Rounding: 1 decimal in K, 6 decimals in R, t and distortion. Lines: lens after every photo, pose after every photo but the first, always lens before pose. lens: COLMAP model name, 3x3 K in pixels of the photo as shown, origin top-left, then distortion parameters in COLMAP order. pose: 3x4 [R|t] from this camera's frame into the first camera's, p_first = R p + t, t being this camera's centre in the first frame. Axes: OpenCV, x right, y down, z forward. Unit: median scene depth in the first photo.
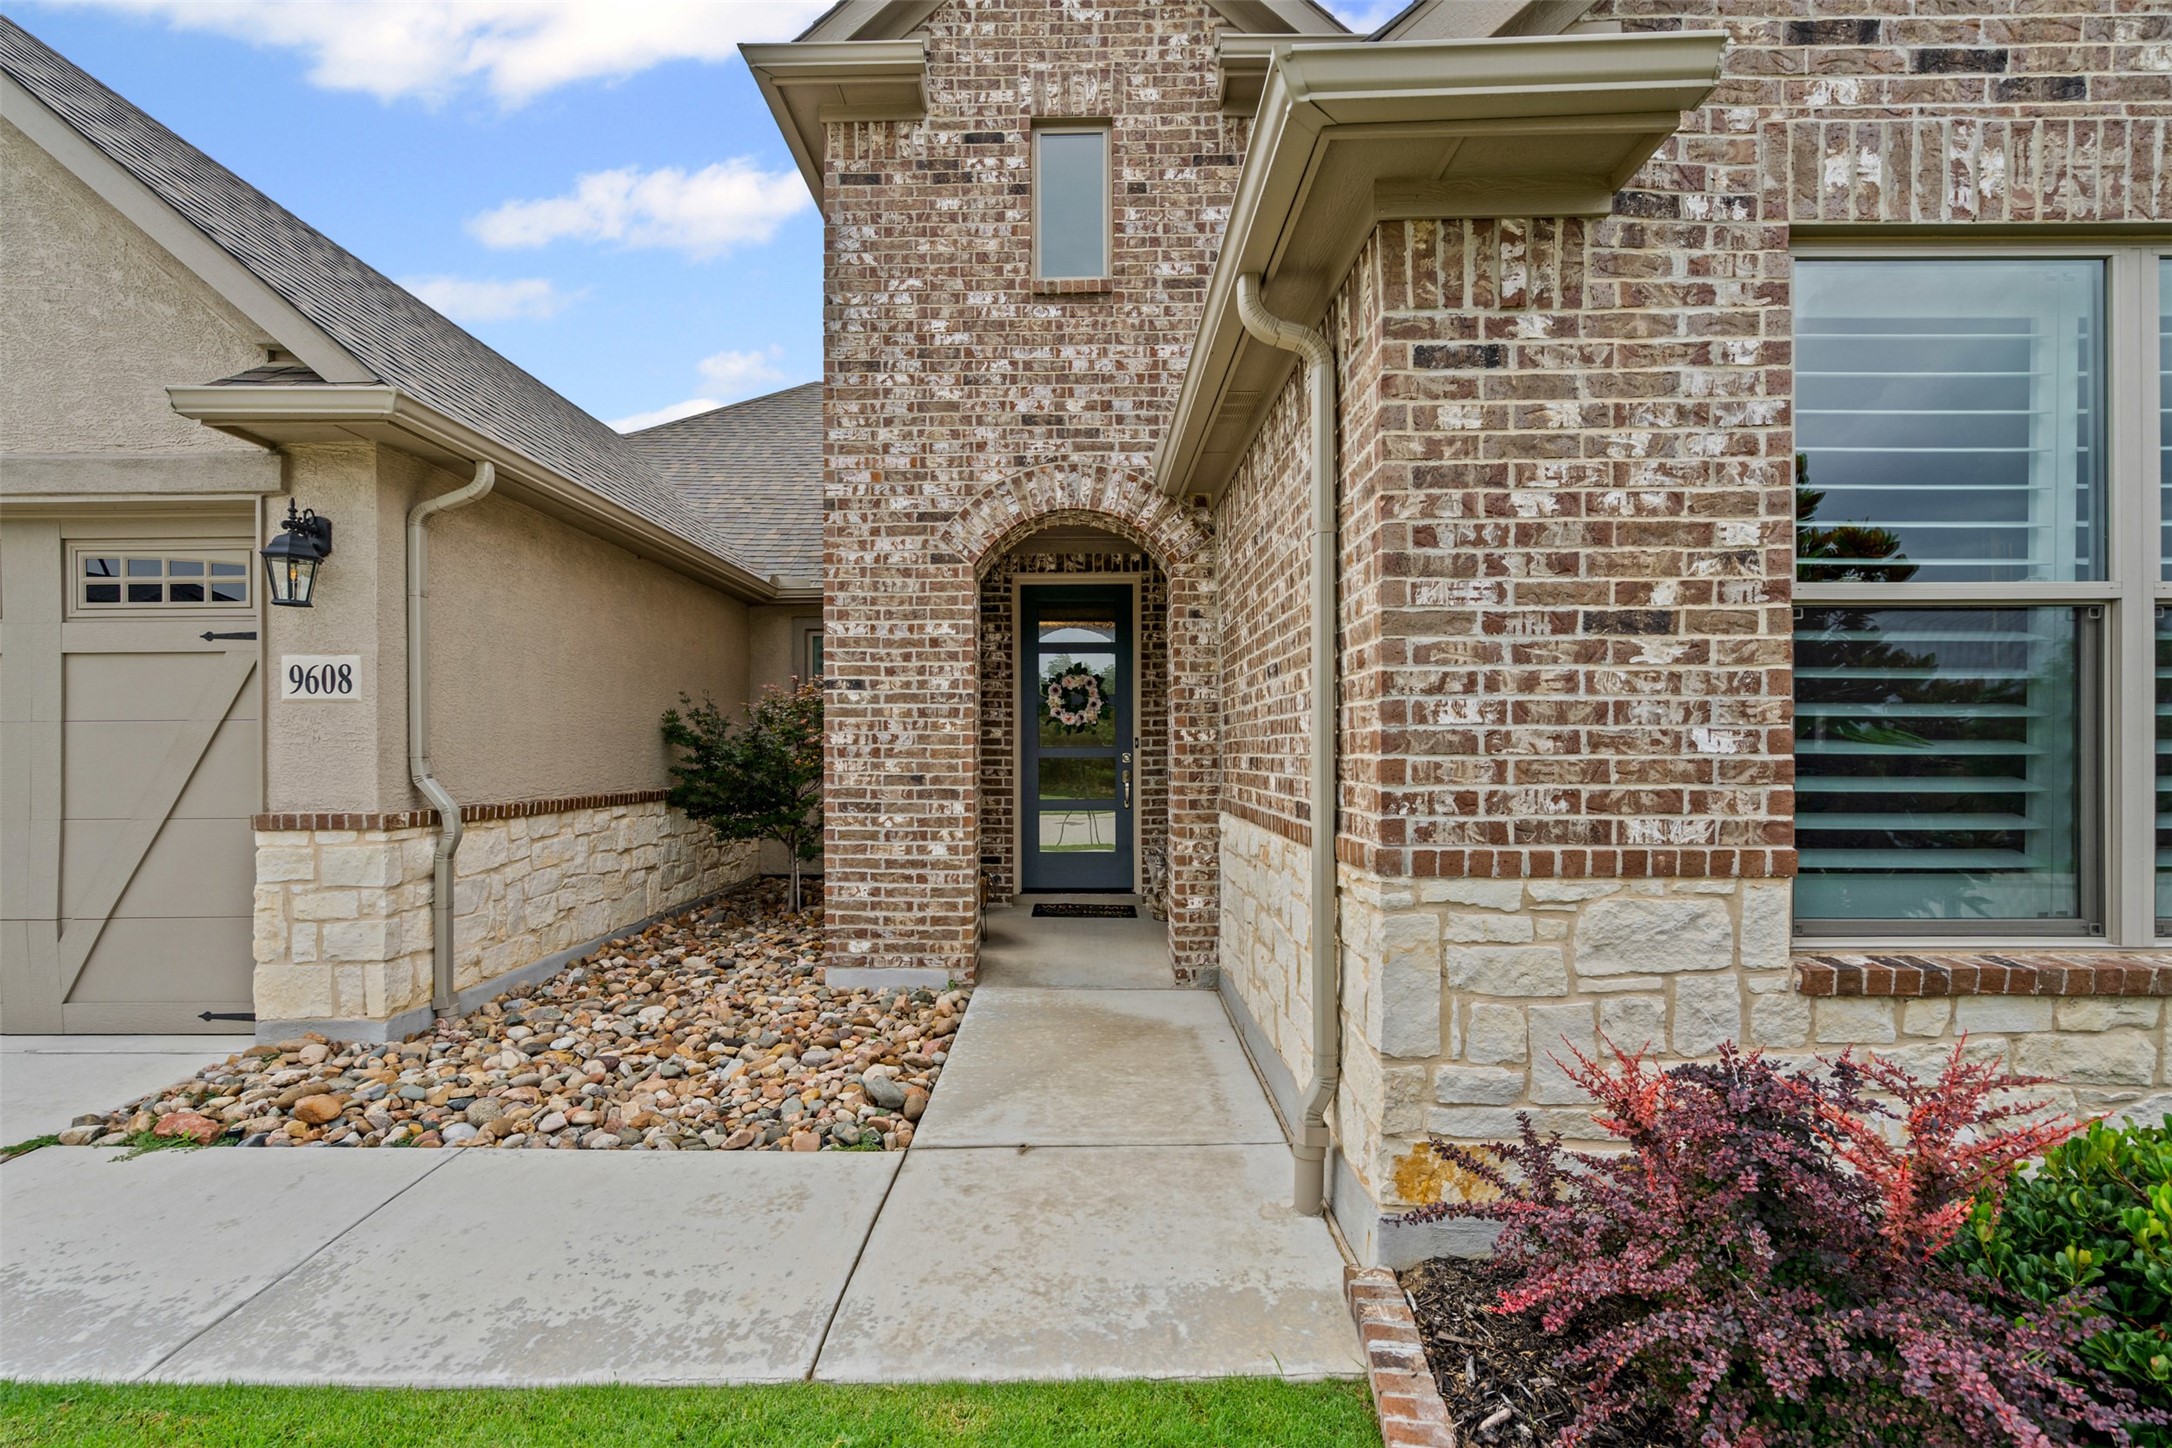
lens RADIAL K [[987.2, 0, 1079.1], [0, 987.2, 735.6], [0, 0, 1]] dist [0.000204, 0.000009]
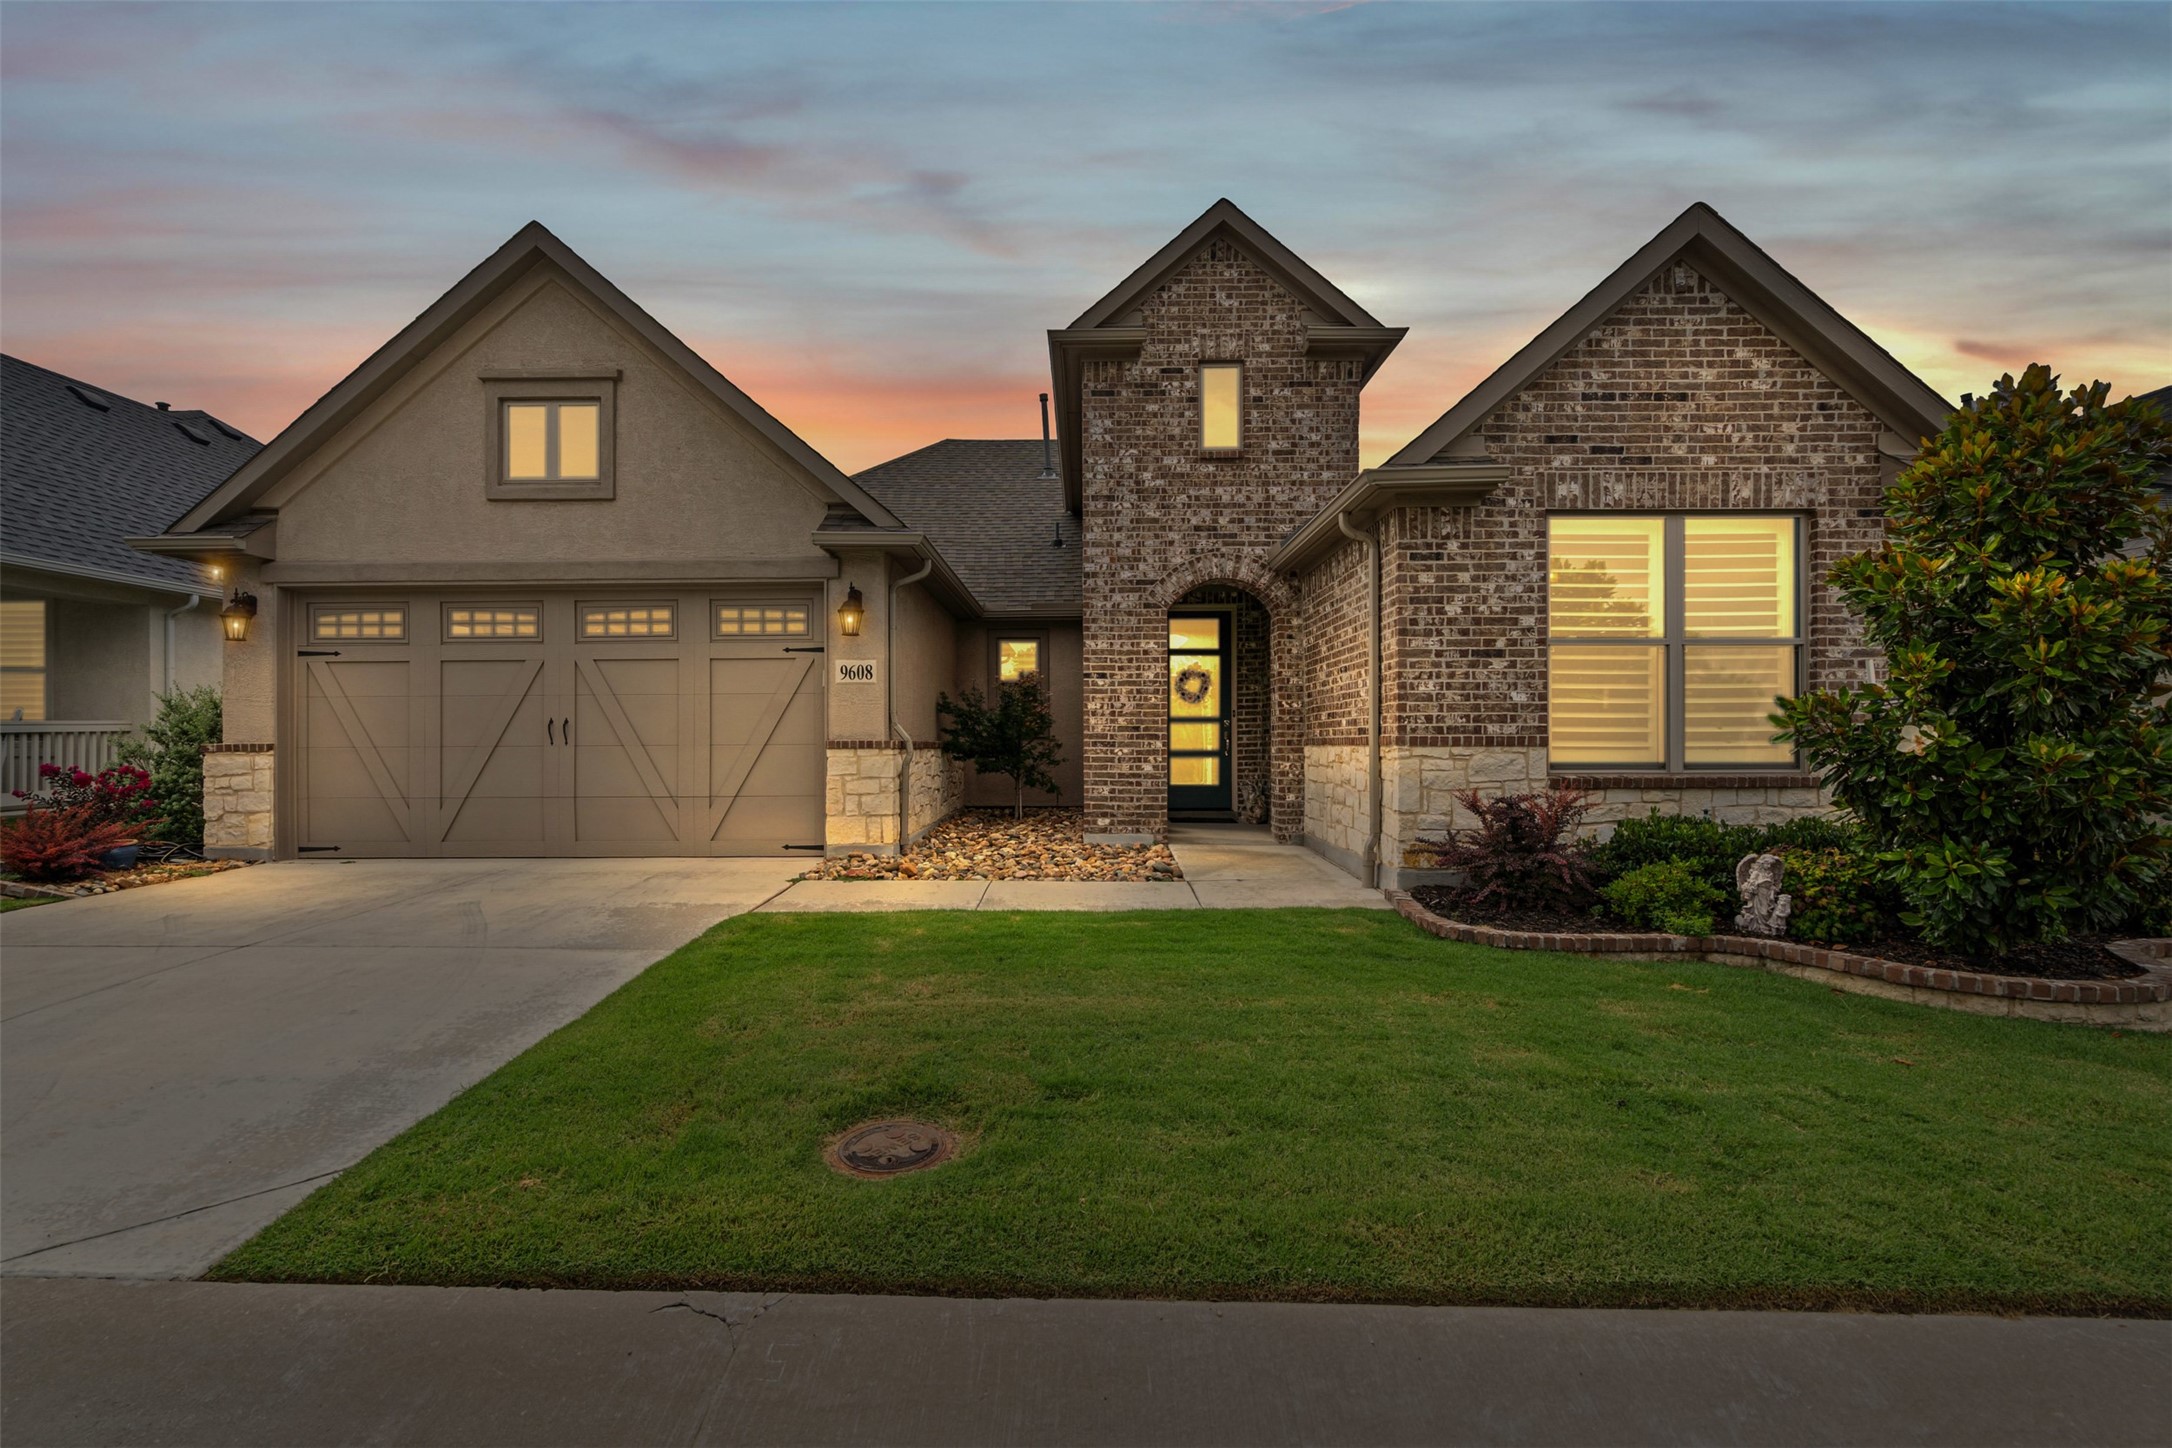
lens RADIAL K [[987.2, 0, 1089.0], [0, 987.2, 721.4], [0, 0, 1]] dist [0.000204, 0.000009]
pose [[0.999977, 0.000918, 0.006724, -0.306137], [-0.000882, 0.999985, -0.005376, 0.048358], [-0.006729, 0.005370, 0.999963, -0.931677]]
